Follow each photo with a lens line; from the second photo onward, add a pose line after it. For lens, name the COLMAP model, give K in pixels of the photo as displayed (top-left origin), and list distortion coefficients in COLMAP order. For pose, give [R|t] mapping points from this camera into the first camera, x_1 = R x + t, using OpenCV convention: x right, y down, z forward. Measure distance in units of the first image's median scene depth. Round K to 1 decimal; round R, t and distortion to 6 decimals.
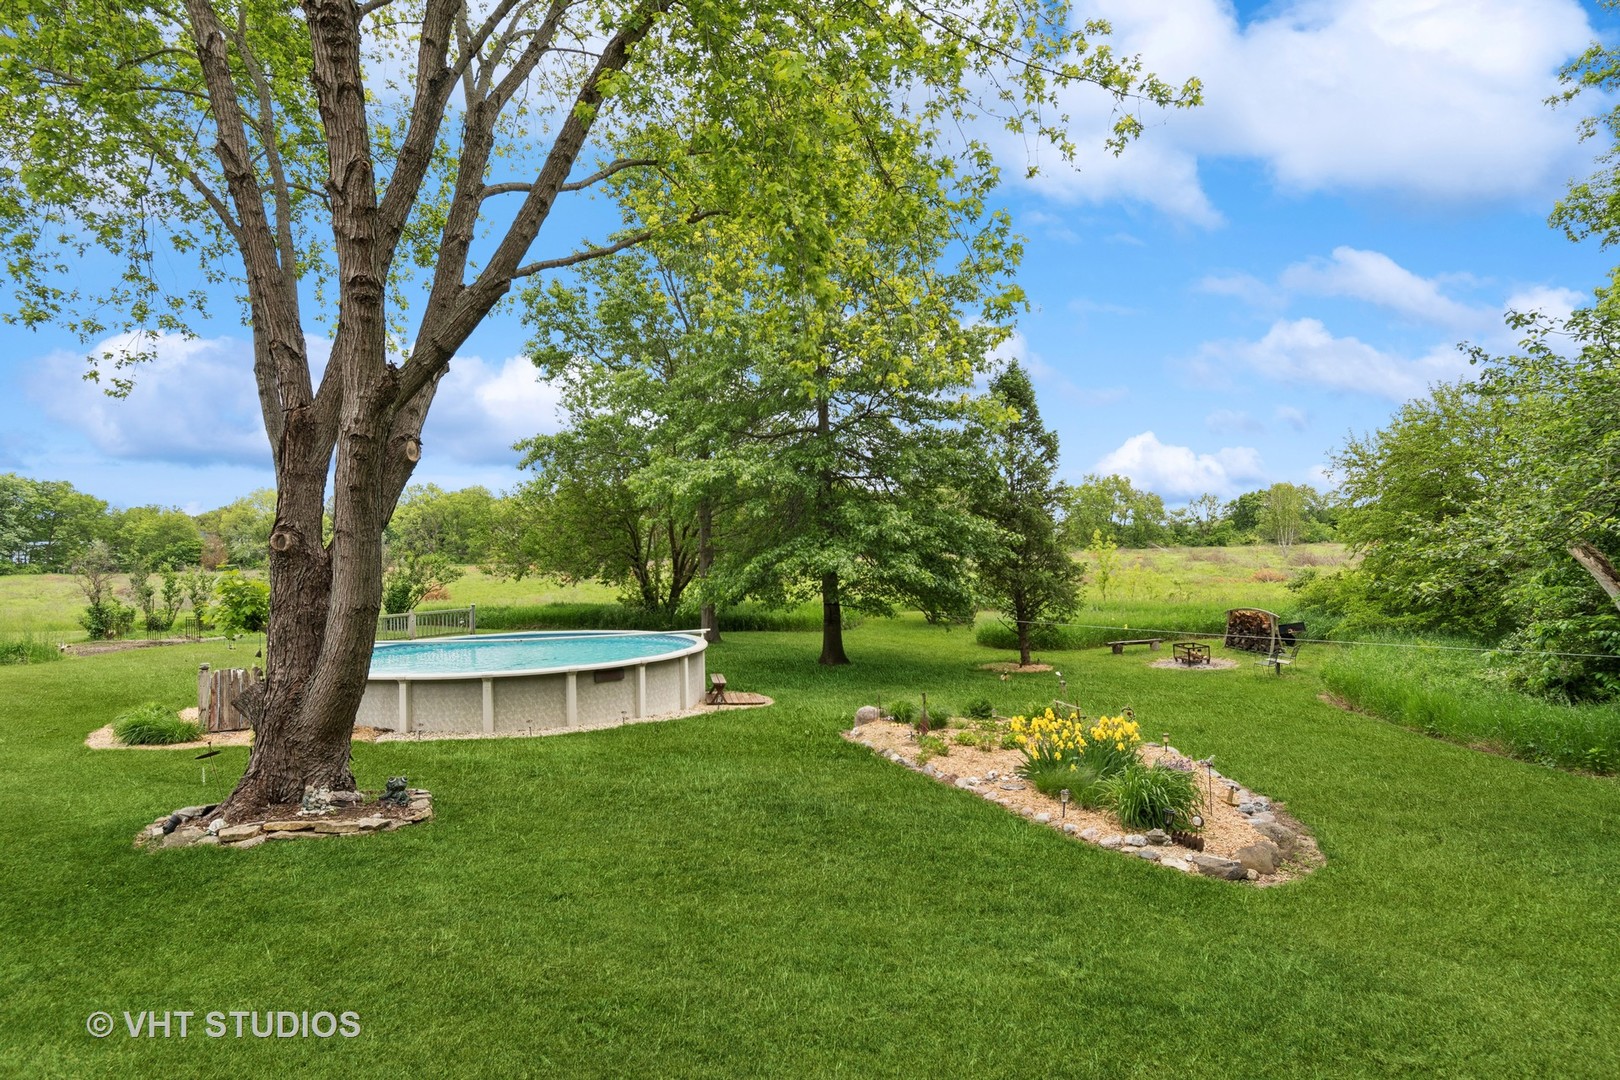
lens RADIAL K [[859.8, 0, 806.6], [0, 859.8, 551.9], [0, 0, 1]] dist [0.000182, -0.001411]
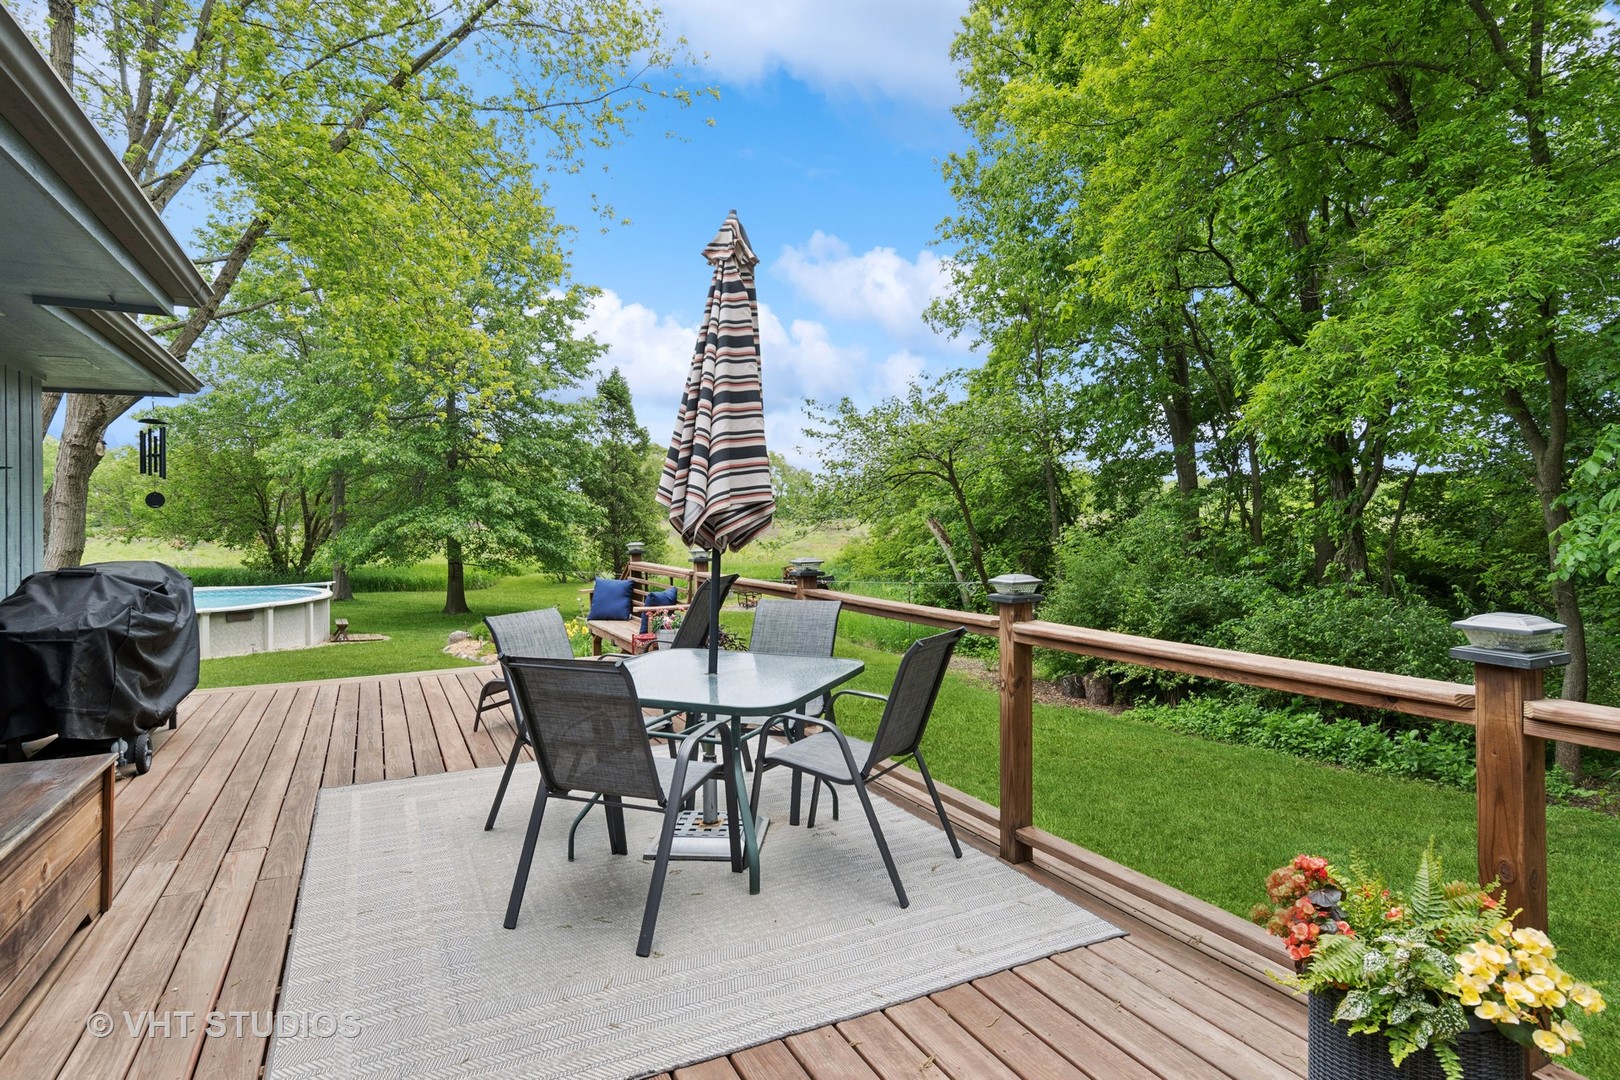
lens RADIAL K [[859.8, 0, 803.4], [0, 859.8, 515.0], [0, 0, 1]] dist [0.000182, -0.001411]
pose [[0.933445, 0.014878, 0.358413, 0.060063], [-0.012575, 0.999883, -0.008754, -0.001412], [-0.358501, 0.003665, 0.933522, -0.325811]]
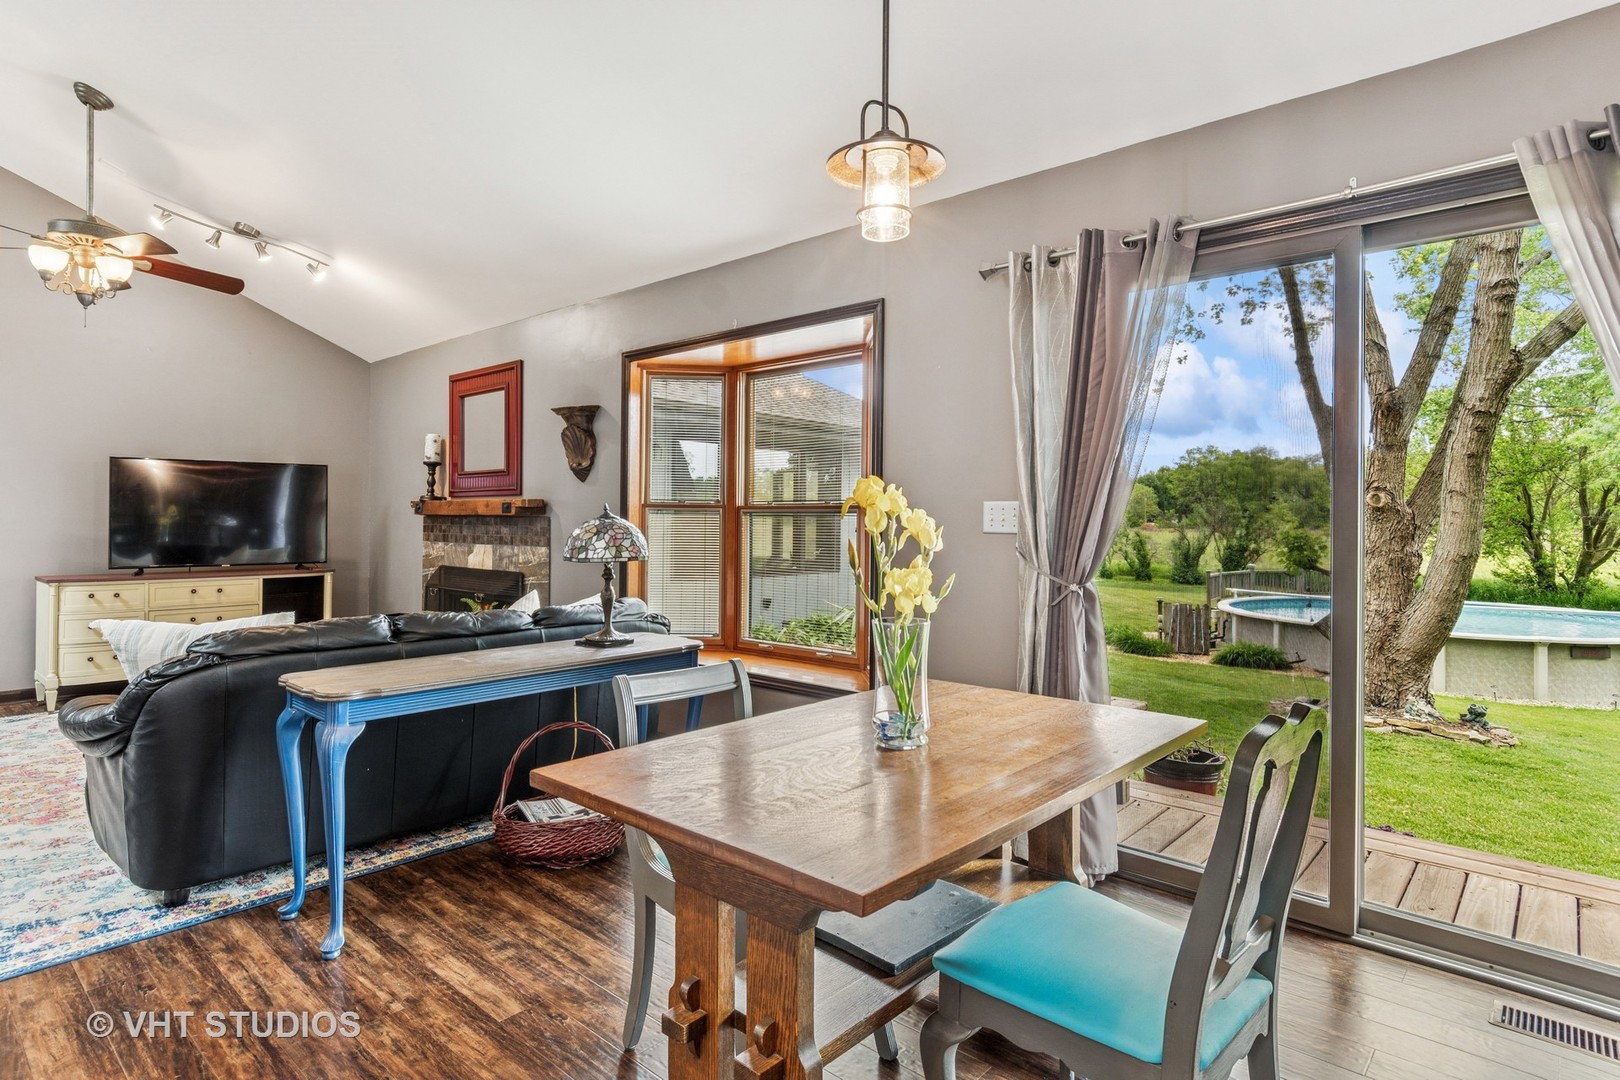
lens RADIAL K [[859.8, 0, 798.2], [0, 859.8, 512.5], [0, 0, 1]] dist [0.000182, -0.001411]
pose [[0.670154, 0.015659, -0.742057, -0.084691], [-0.018768, 0.999815, 0.004149, 0.006013], [0.741985, 0.011147, 0.670324, -0.162265]]
